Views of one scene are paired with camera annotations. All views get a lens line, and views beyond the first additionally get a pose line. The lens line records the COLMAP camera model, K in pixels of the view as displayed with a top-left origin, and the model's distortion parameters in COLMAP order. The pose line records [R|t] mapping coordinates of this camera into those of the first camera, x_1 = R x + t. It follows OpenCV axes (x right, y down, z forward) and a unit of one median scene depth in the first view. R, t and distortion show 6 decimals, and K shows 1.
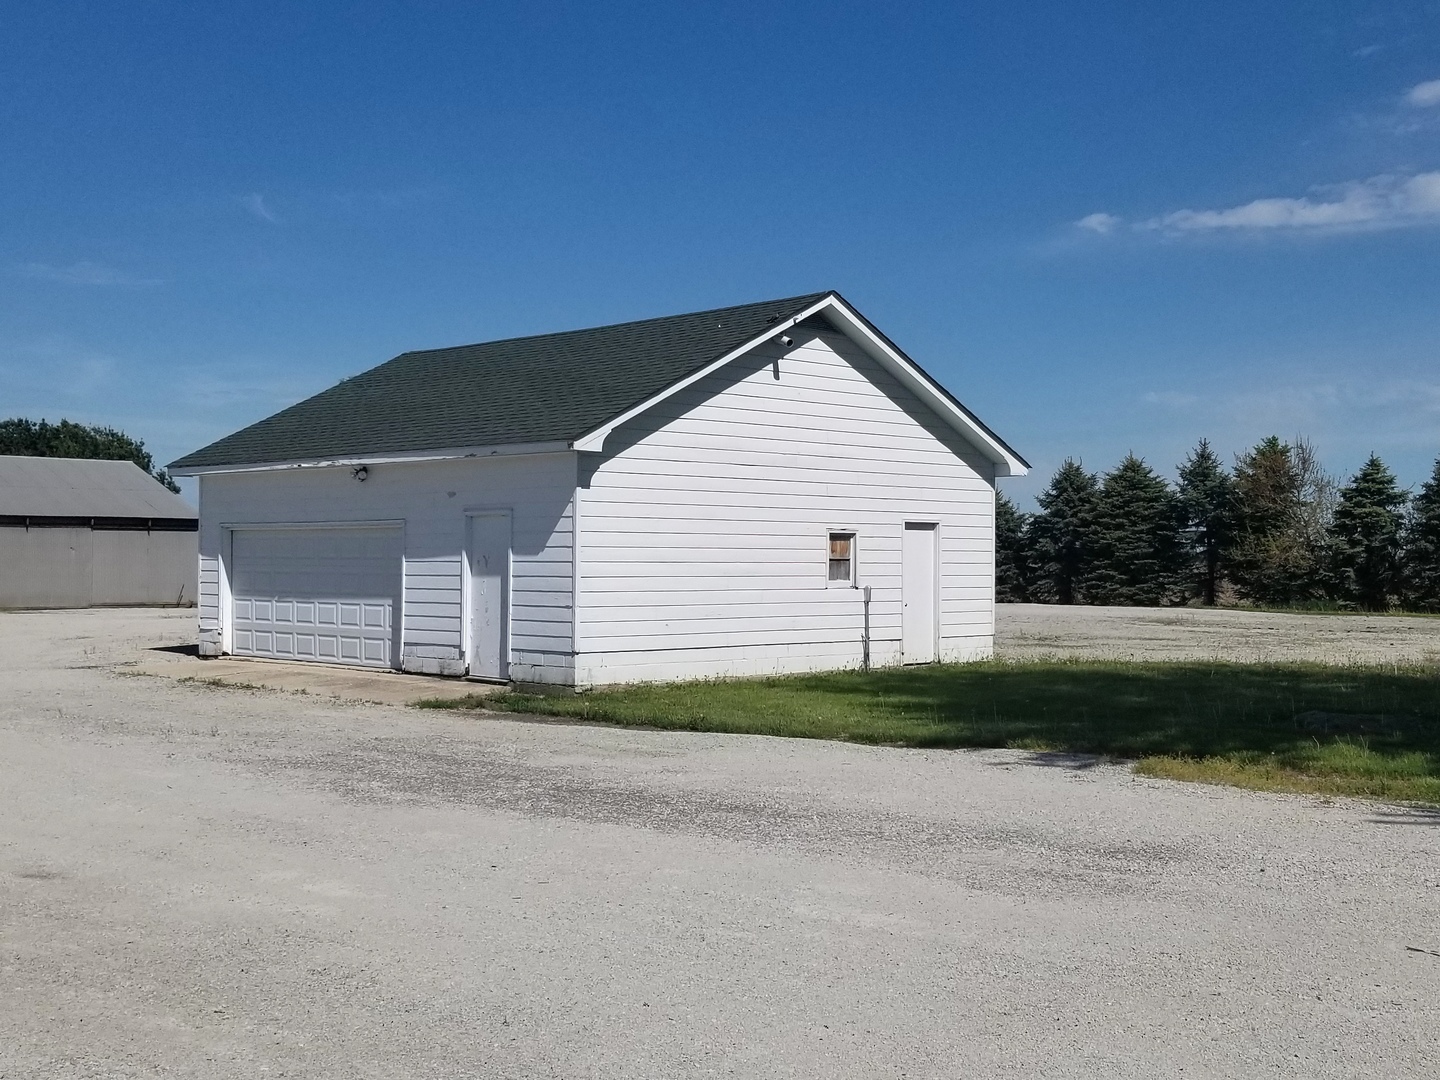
lens RADIAL K [[1648.9, 0, 720.6], [0, 1648.9, 530.8], [0, 0, 1]] dist [0.059818, -0.200553]
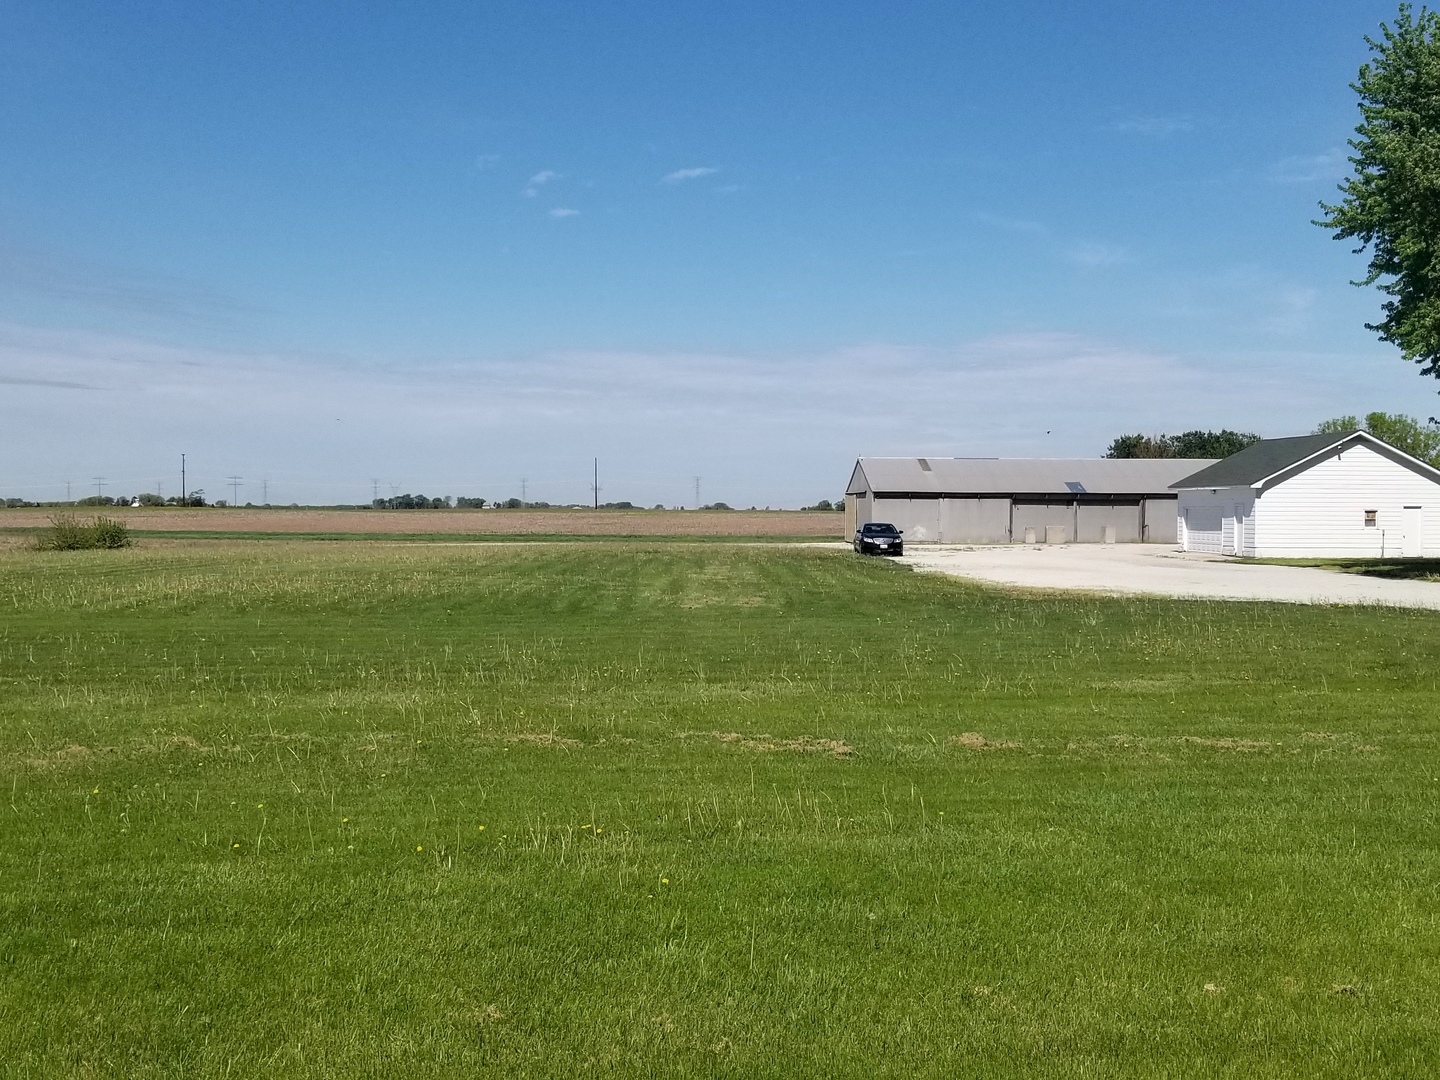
lens RADIAL K [[1648.9, 0, 720.6], [0, 1648.9, 530.8], [0, 0, 1]] dist [0.059818, -0.200553]
pose [[0.739341, 0.008805, -0.673274, 1.212999], [0.011491, 0.999604, 0.025692, -0.052183], [0.673233, -0.026732, 0.738947, -1.964881]]
